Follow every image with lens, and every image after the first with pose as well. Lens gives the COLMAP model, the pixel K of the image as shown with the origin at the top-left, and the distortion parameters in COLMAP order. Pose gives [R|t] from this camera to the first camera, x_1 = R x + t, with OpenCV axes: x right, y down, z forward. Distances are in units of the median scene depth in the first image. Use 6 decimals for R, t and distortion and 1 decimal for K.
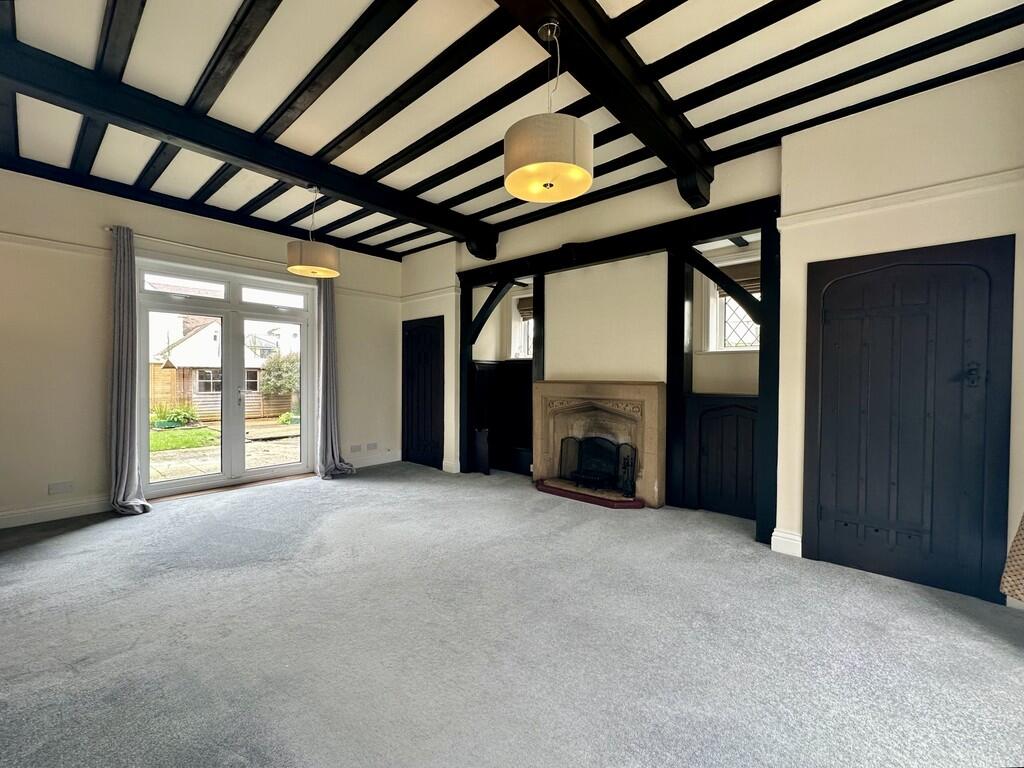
lens RADIAL K [[423.4, 0, 507.0], [0, 423.4, 385.6], [0, 0, 1]] dist [-0.001585, -0.000304]
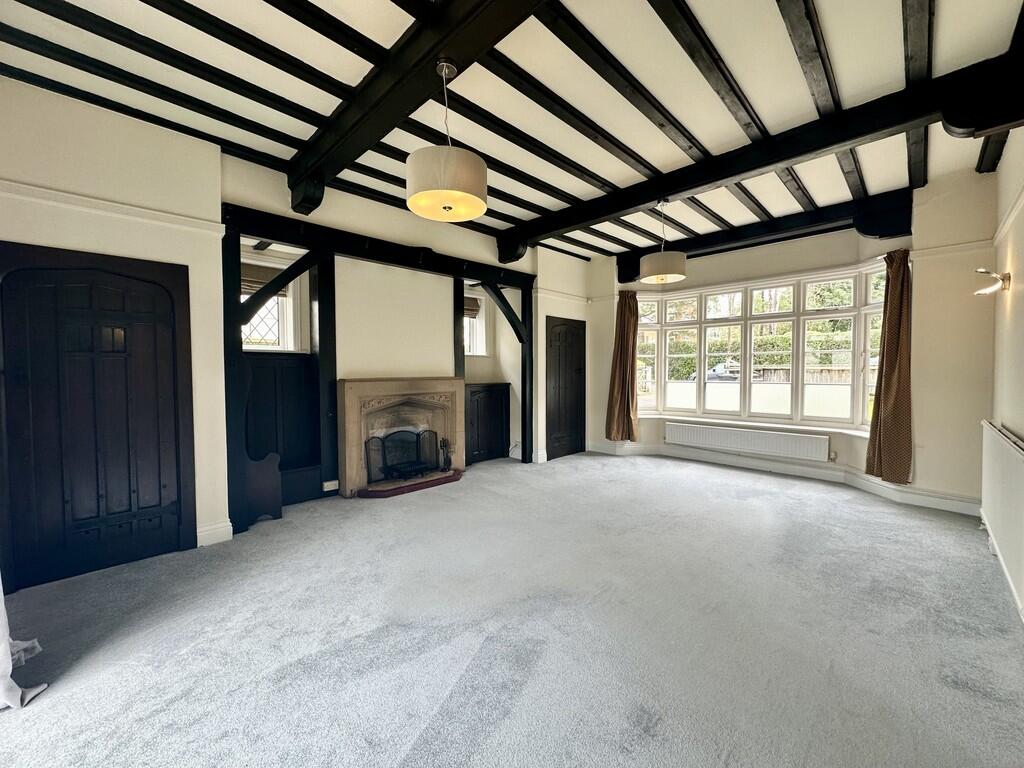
lens RADIAL K [[407.7, 0, 506.8], [0, 407.7, 381.7], [0, 0, 1]] dist [0.000419, 0.000072]
pose [[0.063178, -0.032301, 0.997479, -0.806922], [0.030057, 0.999084, 0.030450, -0.024458], [-0.997550, 0.028058, 0.064091, 0.689240]]
